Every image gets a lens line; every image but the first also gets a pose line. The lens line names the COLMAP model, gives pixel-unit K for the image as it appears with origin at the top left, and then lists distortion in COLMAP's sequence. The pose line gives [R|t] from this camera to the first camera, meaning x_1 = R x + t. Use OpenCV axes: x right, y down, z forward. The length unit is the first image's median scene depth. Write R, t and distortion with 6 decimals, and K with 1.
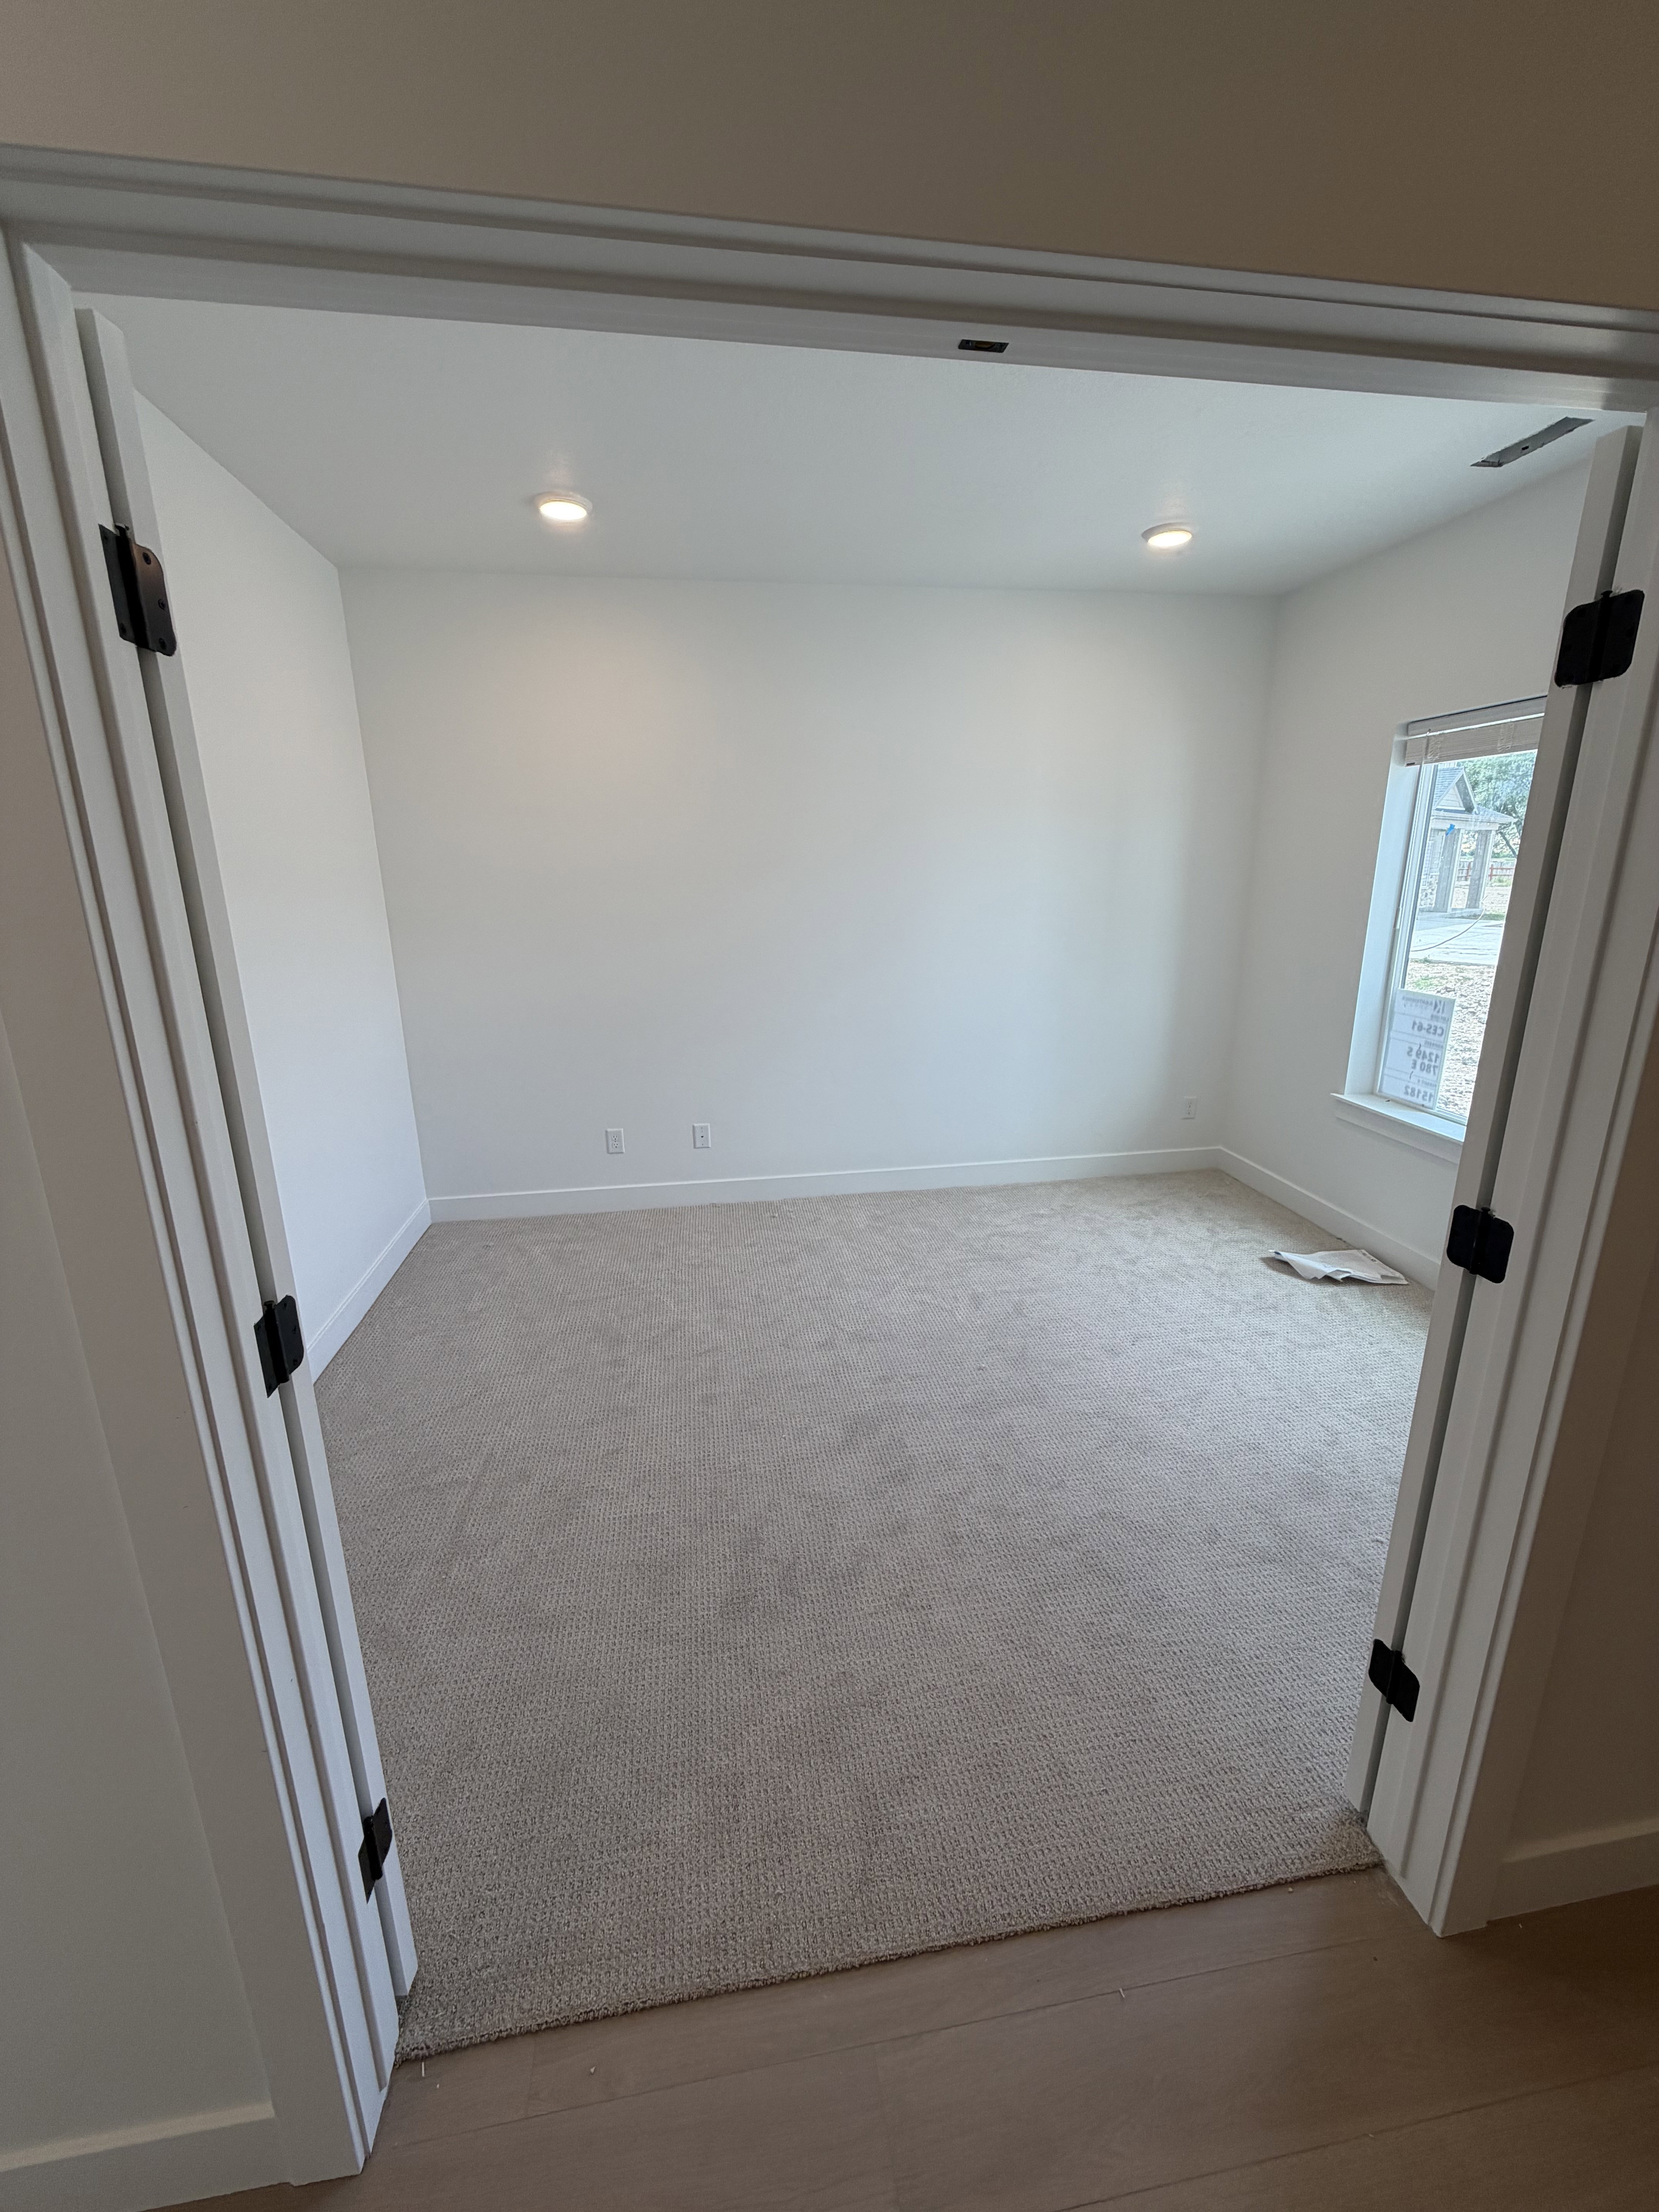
lens RADIAL K [[882.7, 0, 825.5], [0, 882.7, 1099.4], [0, 0, 1]] dist [0.001457, 0.000697]
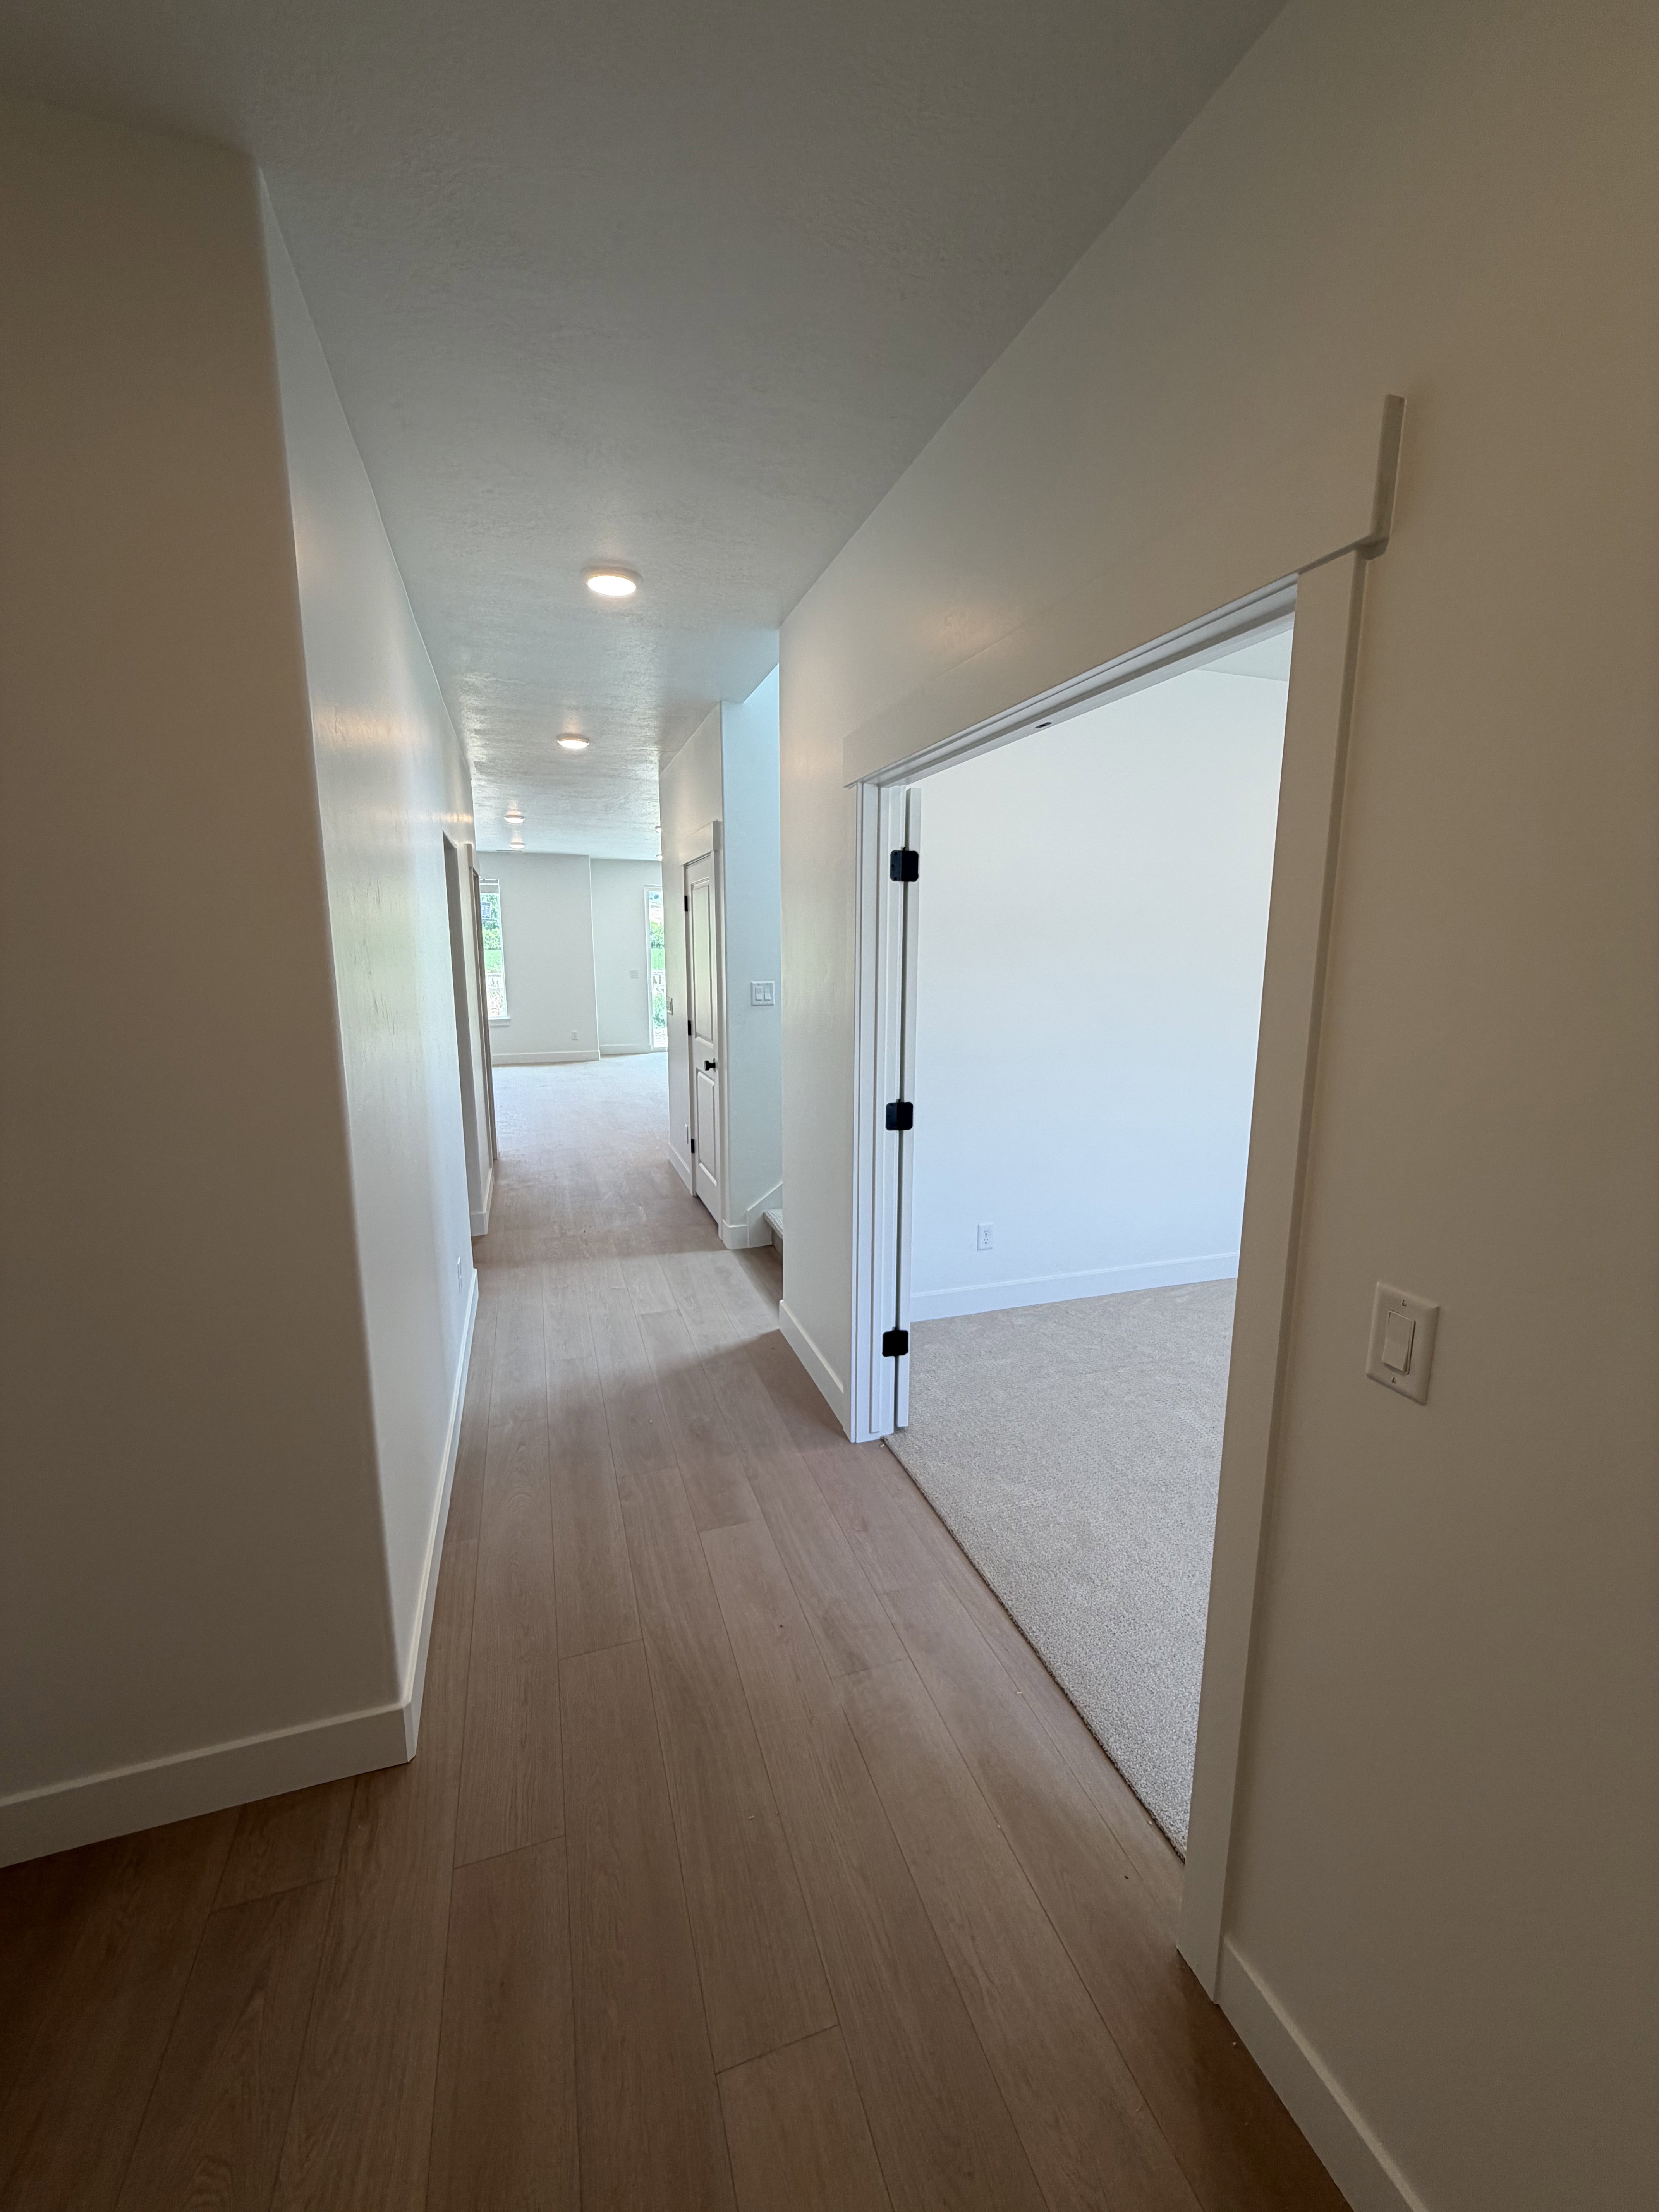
lens RADIAL K [[882.7, 0, 825.5], [0, 882.7, 1099.4], [0, 0, 1]] dist [0.001457, 0.000697]
pose [[0.163852, 0.182717, -0.969416, 1.566917], [-0.257526, 0.956544, 0.136763, -0.070017], [0.952278, 0.227241, 0.203786, 0.157667]]
